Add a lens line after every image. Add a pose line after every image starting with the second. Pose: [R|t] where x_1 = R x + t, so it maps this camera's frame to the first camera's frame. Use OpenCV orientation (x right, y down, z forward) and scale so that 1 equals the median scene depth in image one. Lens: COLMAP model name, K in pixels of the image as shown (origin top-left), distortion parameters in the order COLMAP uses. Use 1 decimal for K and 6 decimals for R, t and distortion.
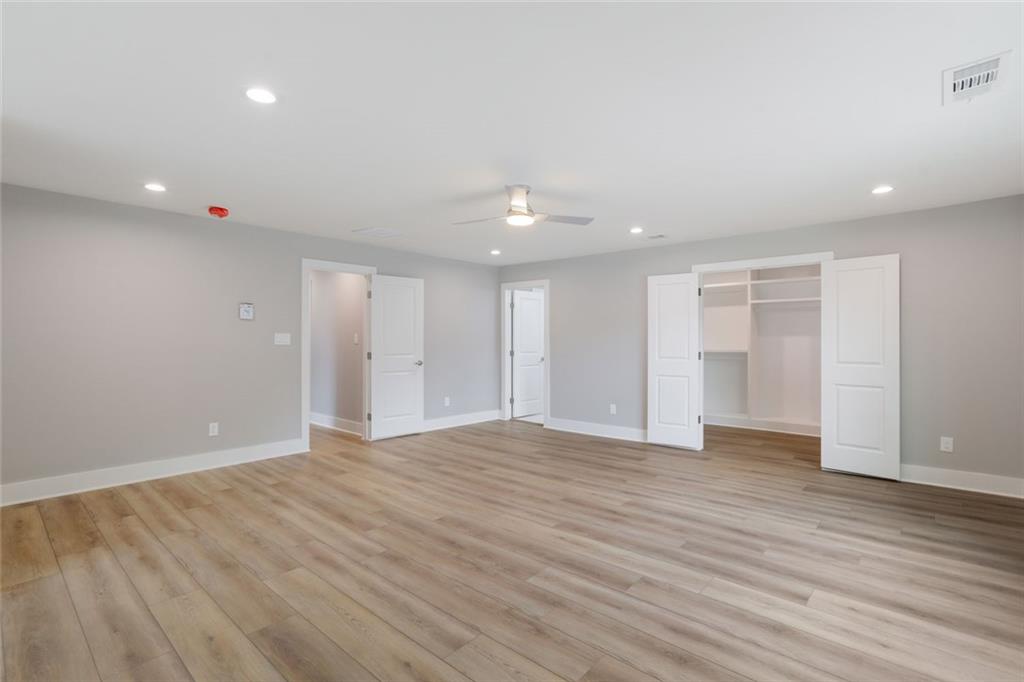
lens RADIAL K [[480.5, 0, 512.0], [0, 480.5, 341.0], [0, 0, 1]] dist [-0.002464, 0.000336]
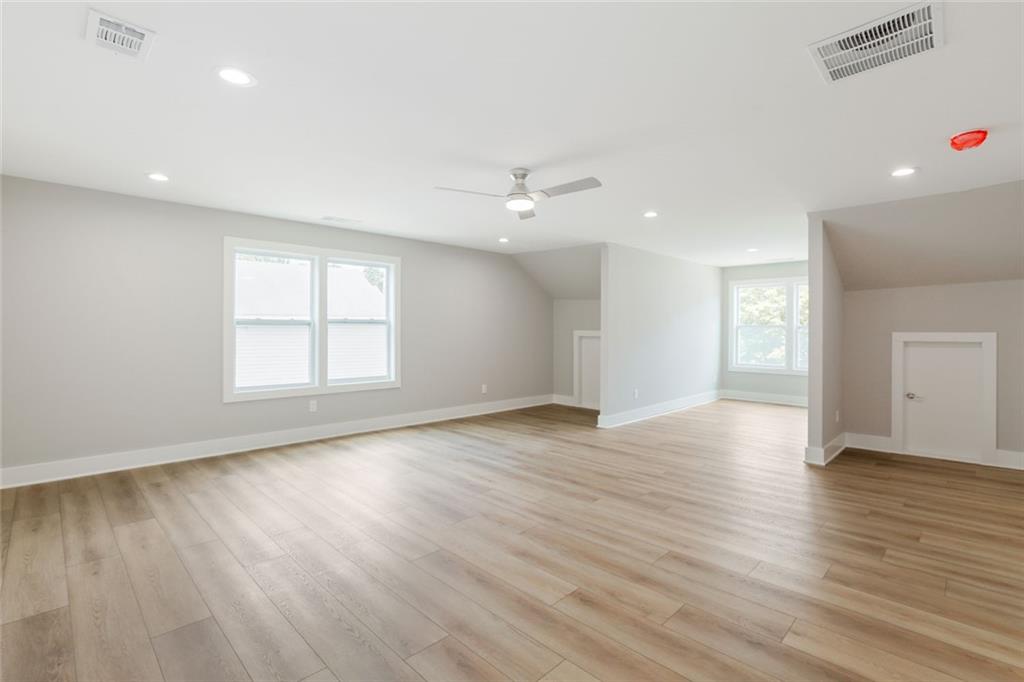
lens RADIAL K [[468.6, 0, 511.9], [0, 468.6, 333.9], [0, 0, 1]] dist [-0.030793, 0.001019]
pose [[-0.998008, -0.007071, 0.062689, -0.025567], [-0.006647, 0.999954, 0.006975, 0.000299], [-0.062736, 0.006544, -0.998009, 1.881622]]
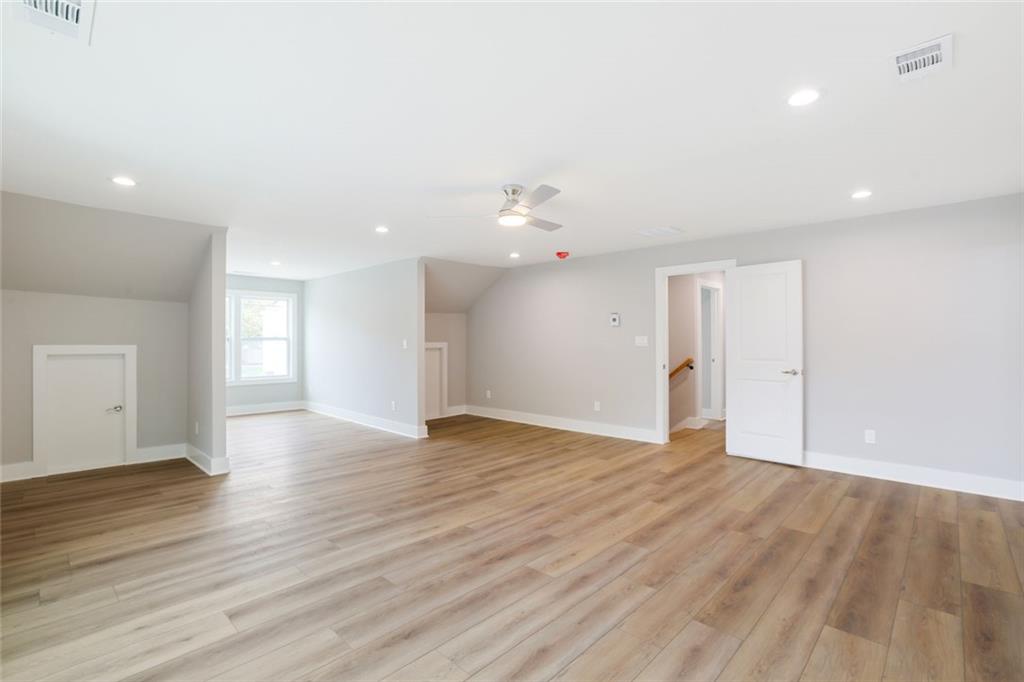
lens RADIAL K [[466.2, 0, 500.6], [0, 466.2, 344.8], [0, 0, 1]] dist [-0.025863, 0.000100]
pose [[-0.059062, -0.000958, -0.998254, 0.936201], [0.002852, 0.999995, -0.001129, 0.005333], [0.998250, -0.002914, -0.059059, 1.003227]]
